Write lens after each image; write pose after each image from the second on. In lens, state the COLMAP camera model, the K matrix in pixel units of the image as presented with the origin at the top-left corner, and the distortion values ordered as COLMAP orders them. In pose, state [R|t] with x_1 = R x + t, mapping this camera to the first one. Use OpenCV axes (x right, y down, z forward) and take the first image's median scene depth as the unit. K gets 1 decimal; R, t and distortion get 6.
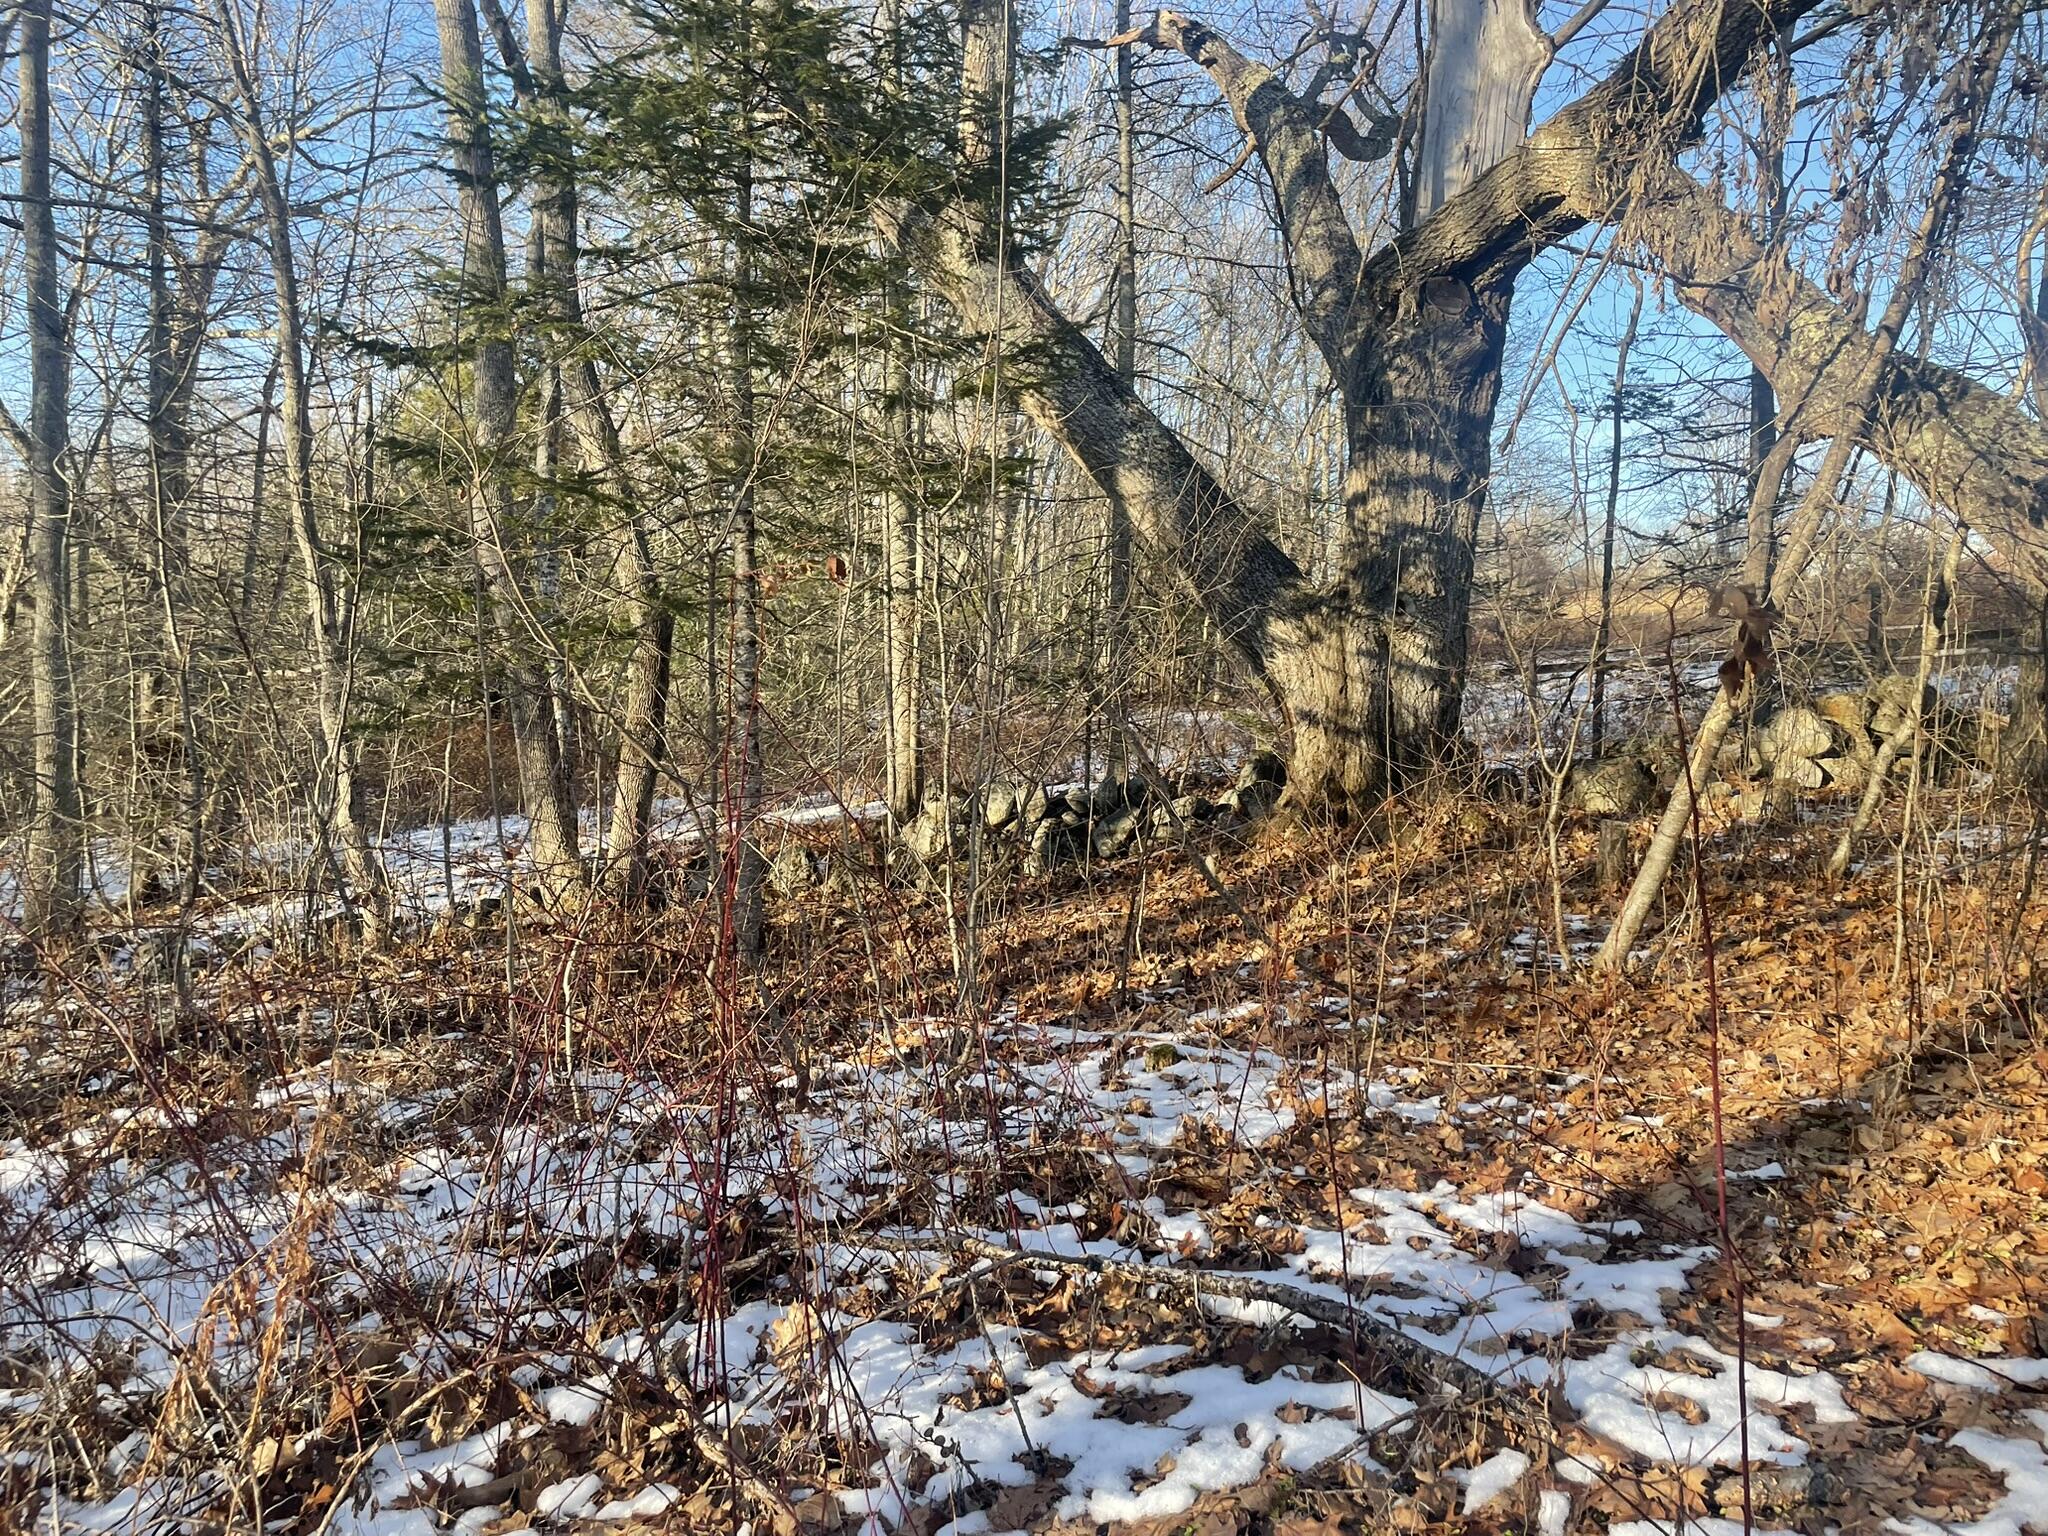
lens RADIAL K [[1529.6, 0, 1006.5], [0, 1529.6, 770.2], [0, 0, 1]] dist [0.089292, -0.112482]
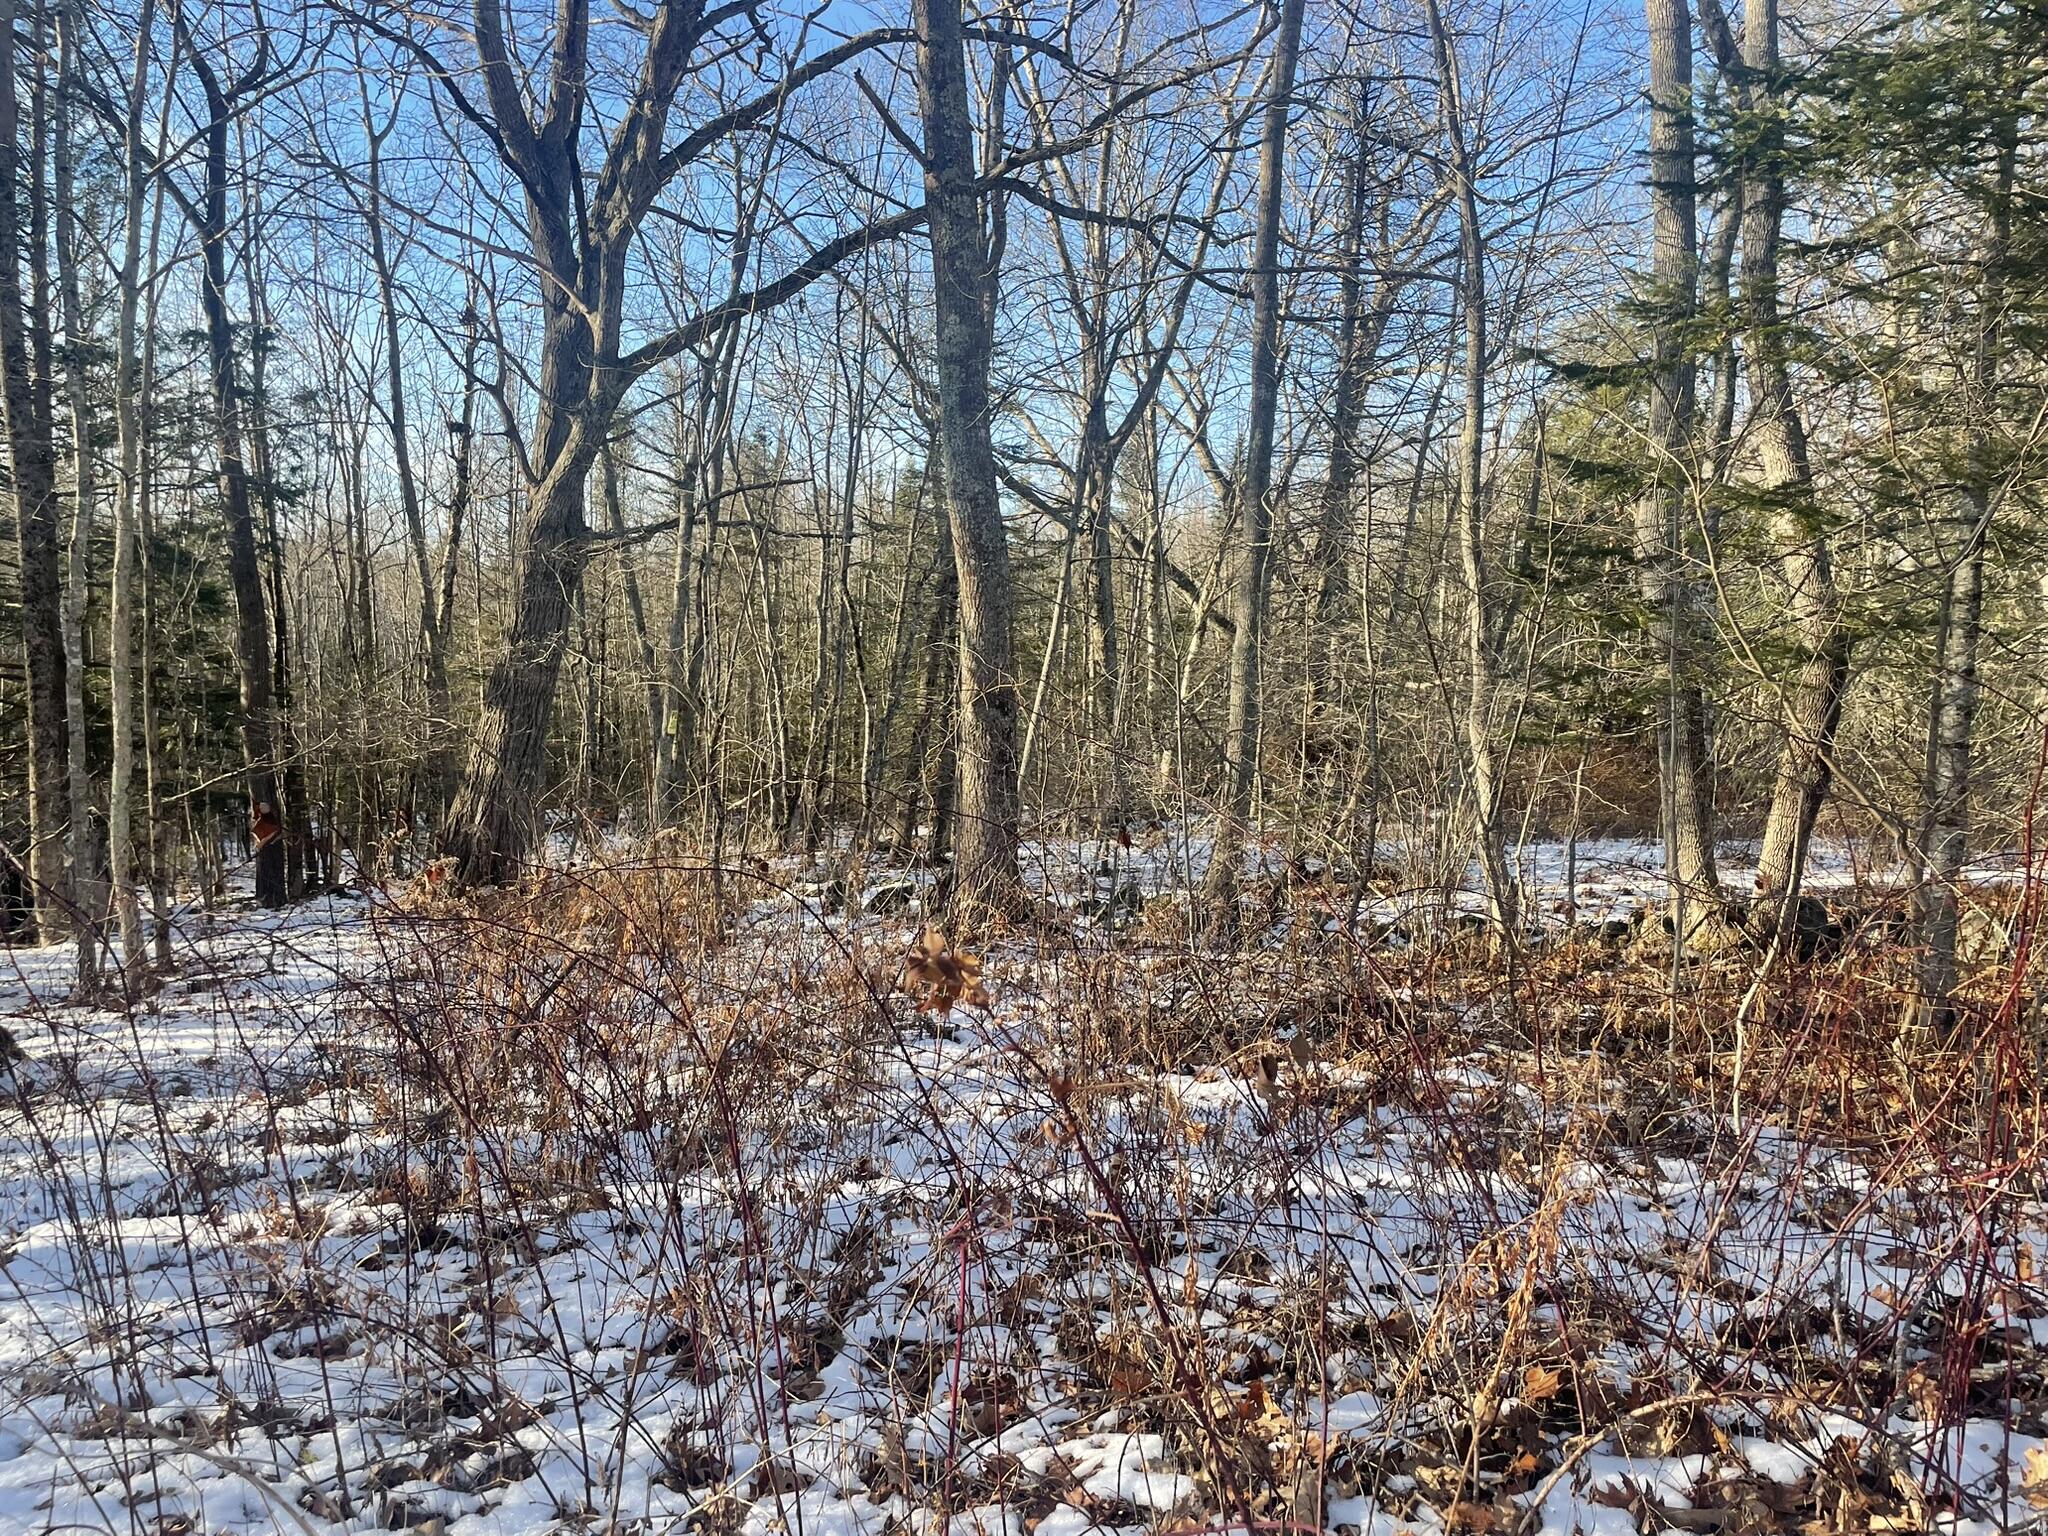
lens RADIAL K [[1537.5, 0, 985.0], [0, 1537.5, 786.6], [0, 0, 1]] dist [0.085135, -0.103526]
pose [[0.780693, 0.079864, -0.619791, -0.086685], [-0.080752, 0.996377, 0.026675, 0.006633], [0.619676, 0.029224, 0.784314, -0.064386]]
